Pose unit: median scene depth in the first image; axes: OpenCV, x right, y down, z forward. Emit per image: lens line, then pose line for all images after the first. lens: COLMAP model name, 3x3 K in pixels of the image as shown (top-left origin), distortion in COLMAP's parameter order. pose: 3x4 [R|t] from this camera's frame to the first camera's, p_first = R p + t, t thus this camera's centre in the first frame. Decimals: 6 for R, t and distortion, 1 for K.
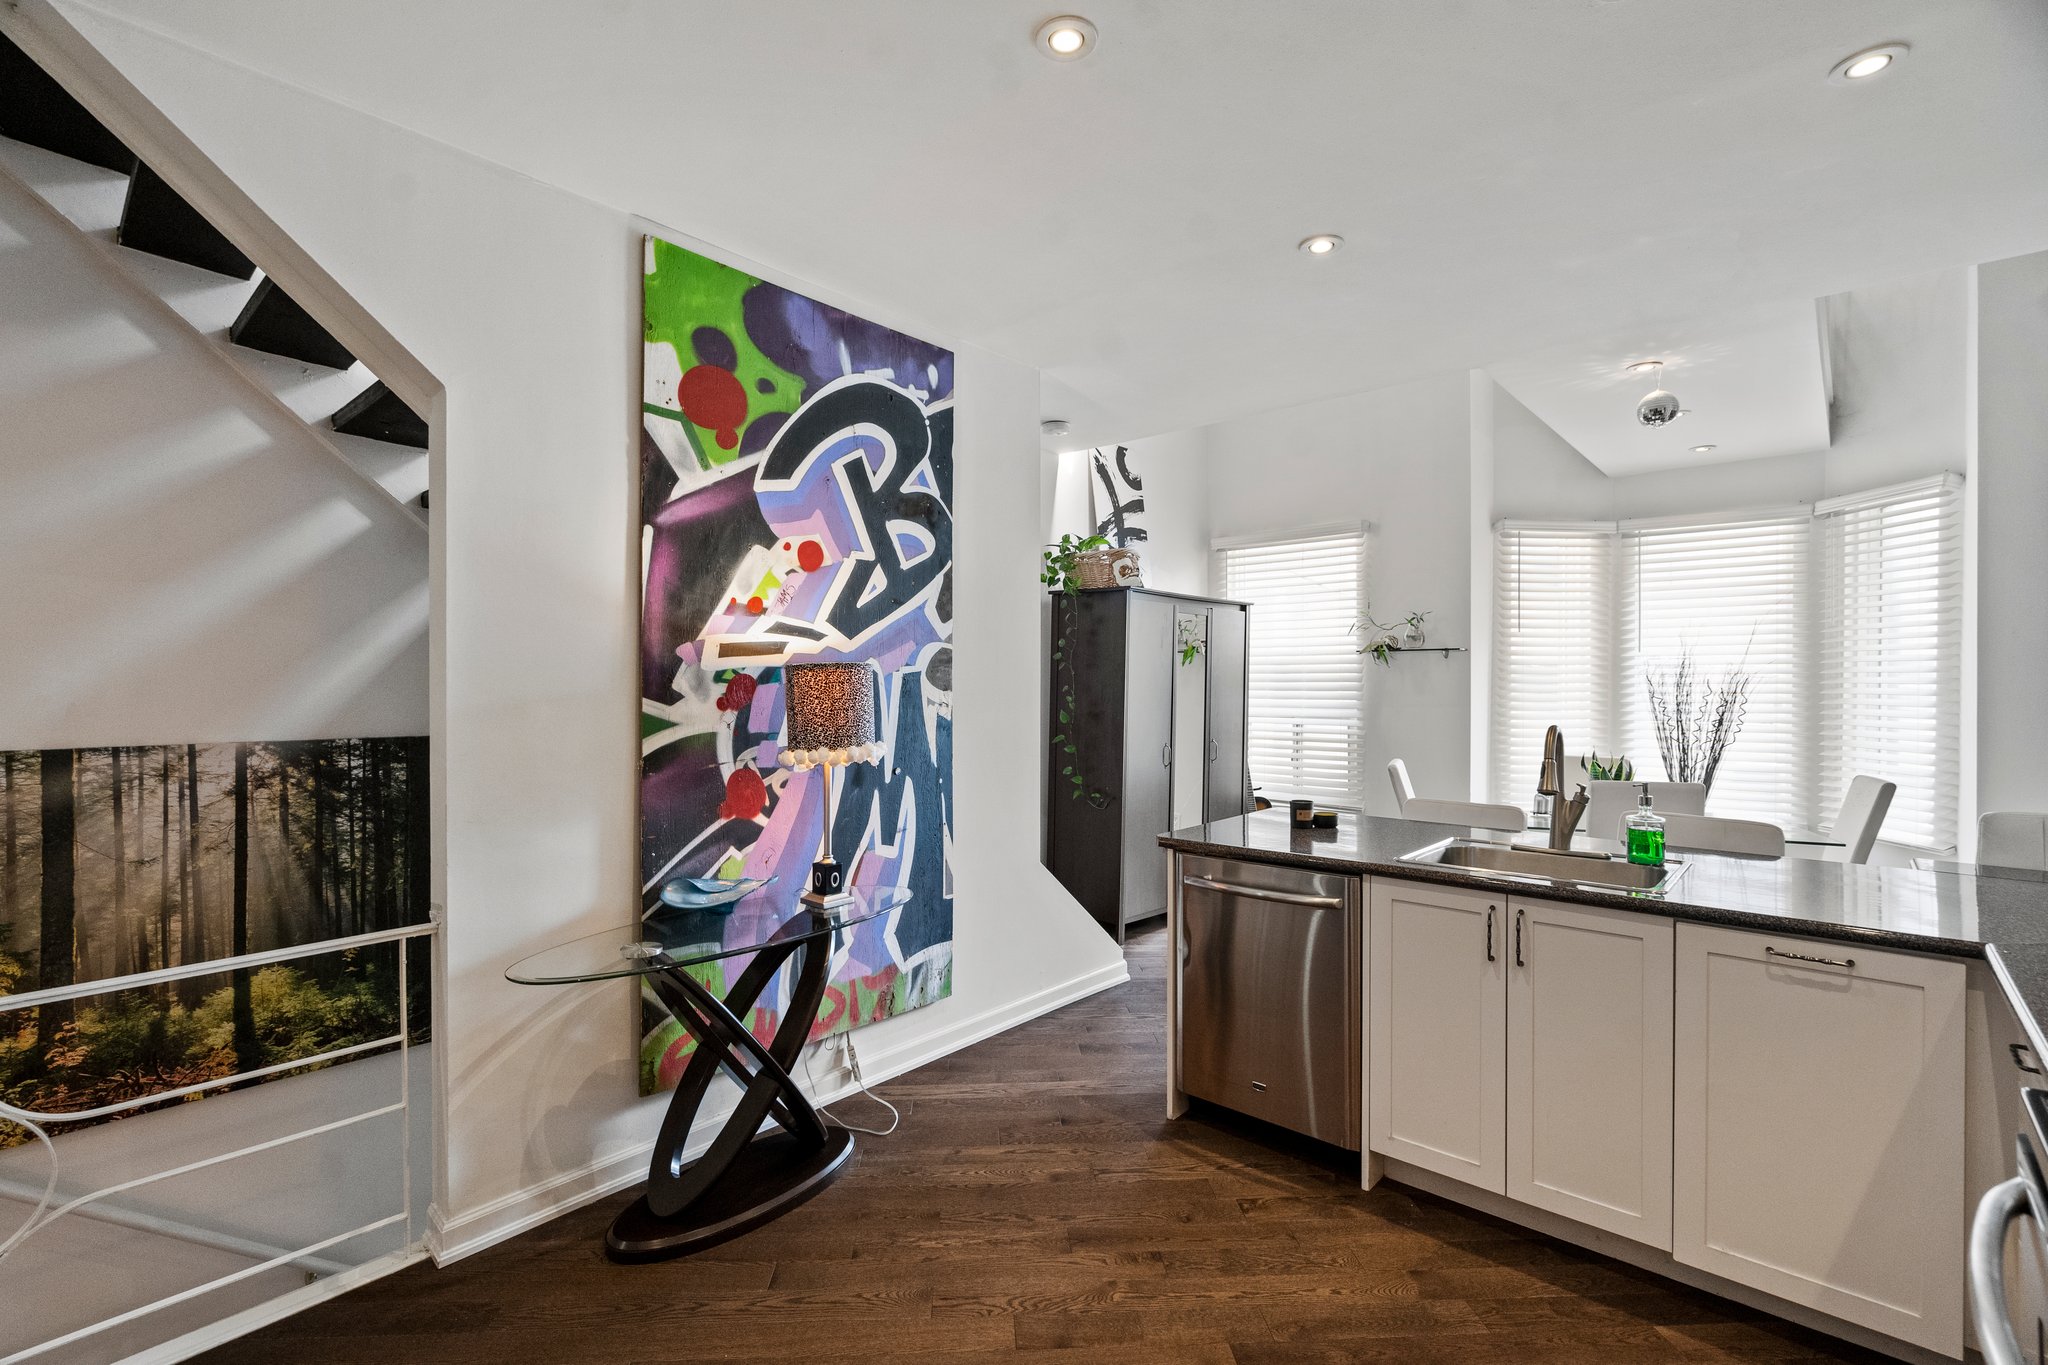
lens RADIAL K [[923.8, 0, 1013.1], [0, 923.8, 684.4], [0, 0, 1]] dist [-0.005608, 0.001989]
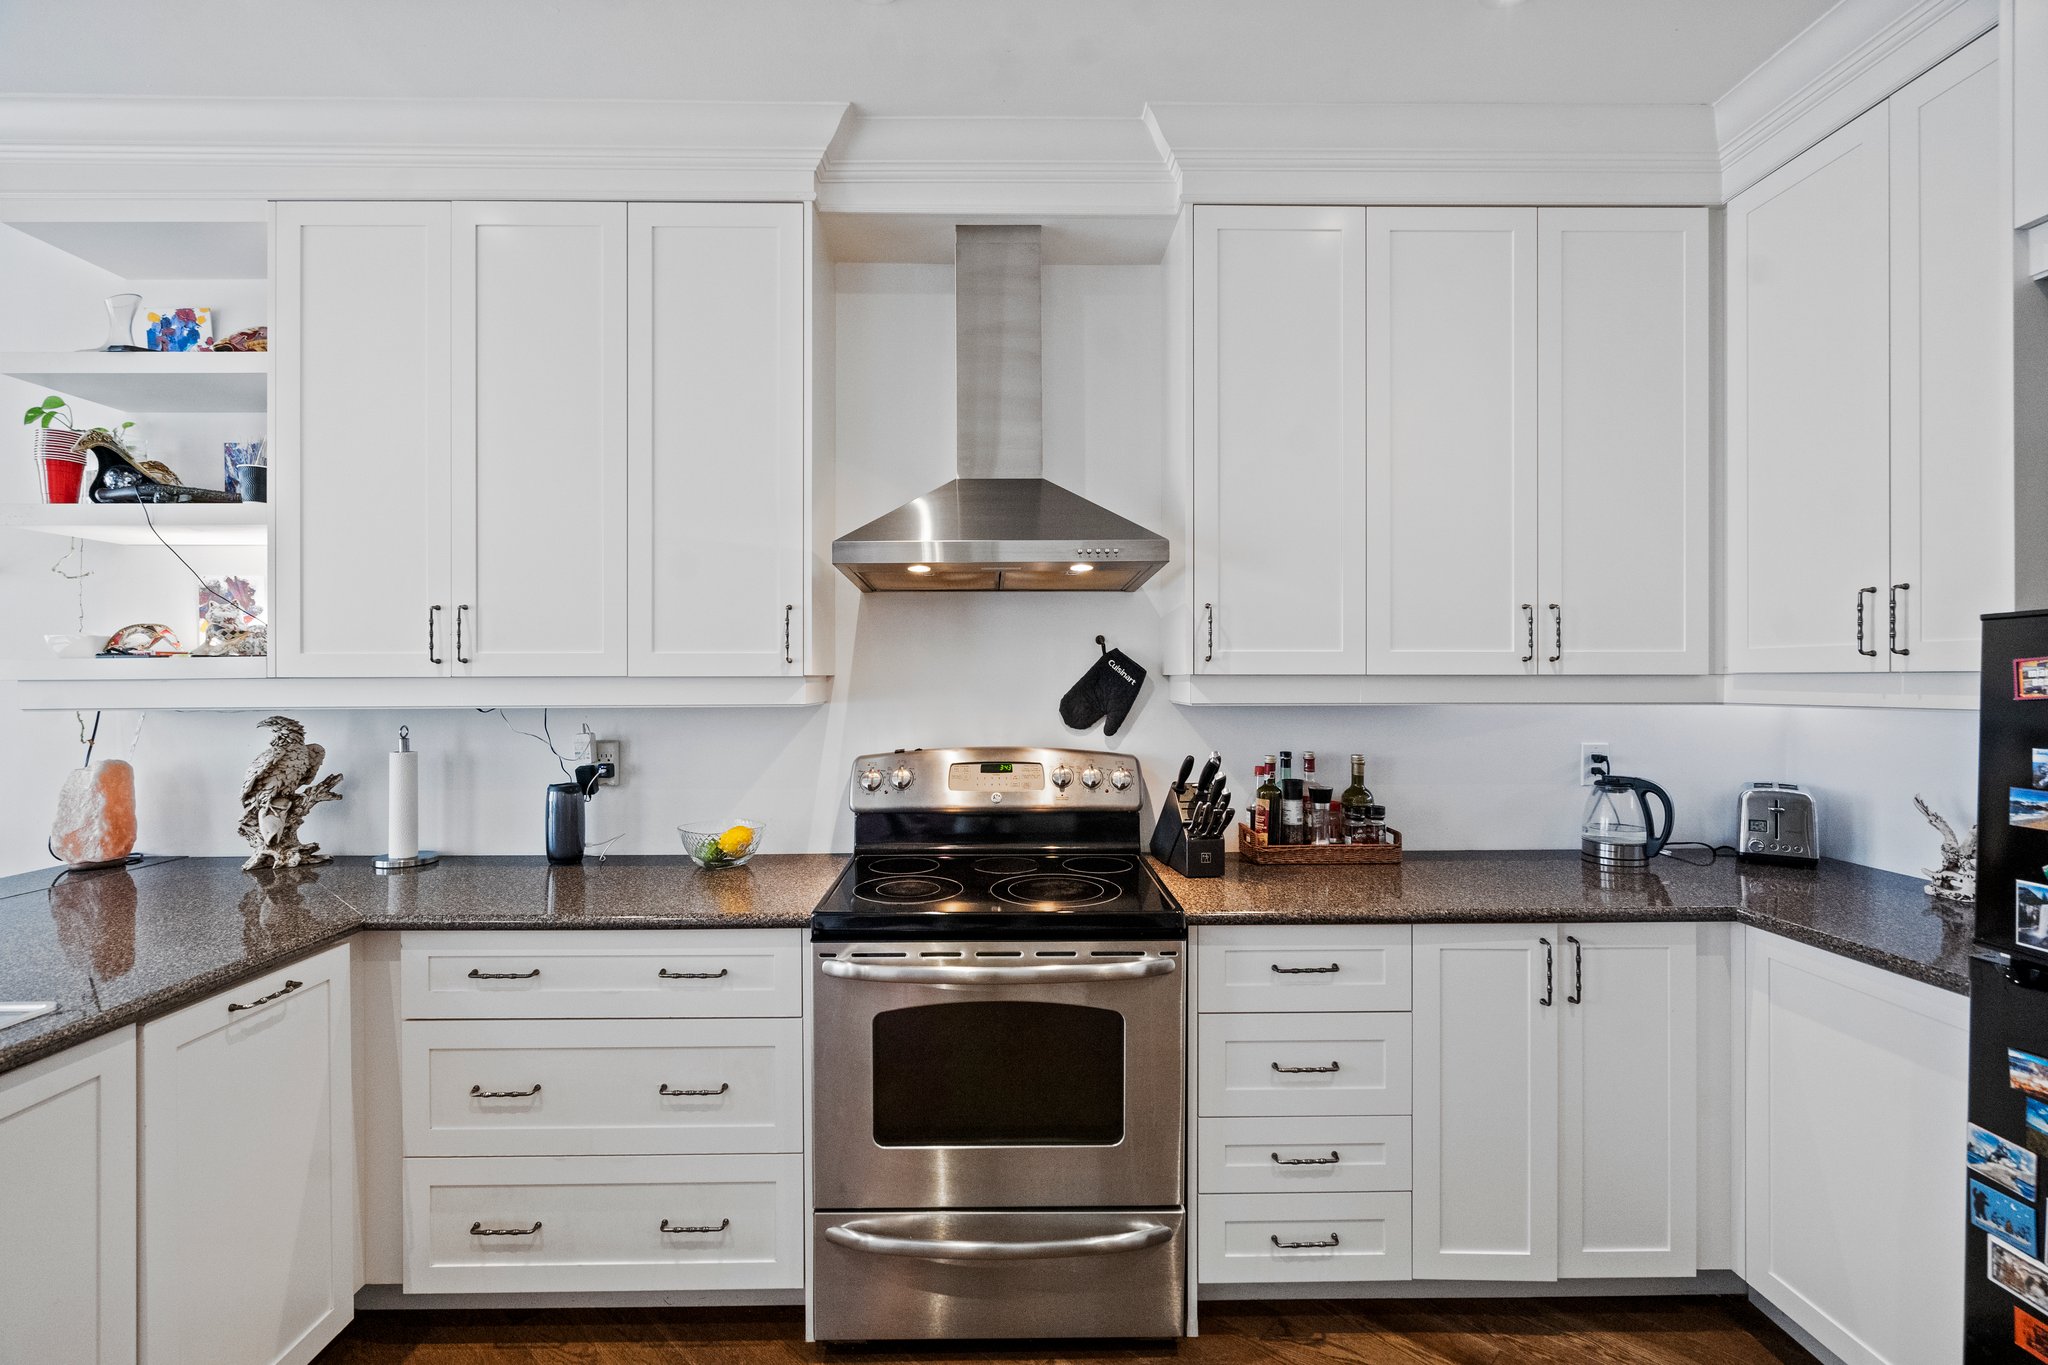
lens RADIAL K [[930.2, 0, 1008.2], [0, 930.2, 674.6], [0, 0, 1]] dist [-0.001532, 0.000279]
pose [[-0.680375, 0.000686, 0.732864, -0.144526], [-0.000300, 0.999999, -0.001214, -0.000626], [-0.732865, -0.001046, -0.680374, 0.662900]]
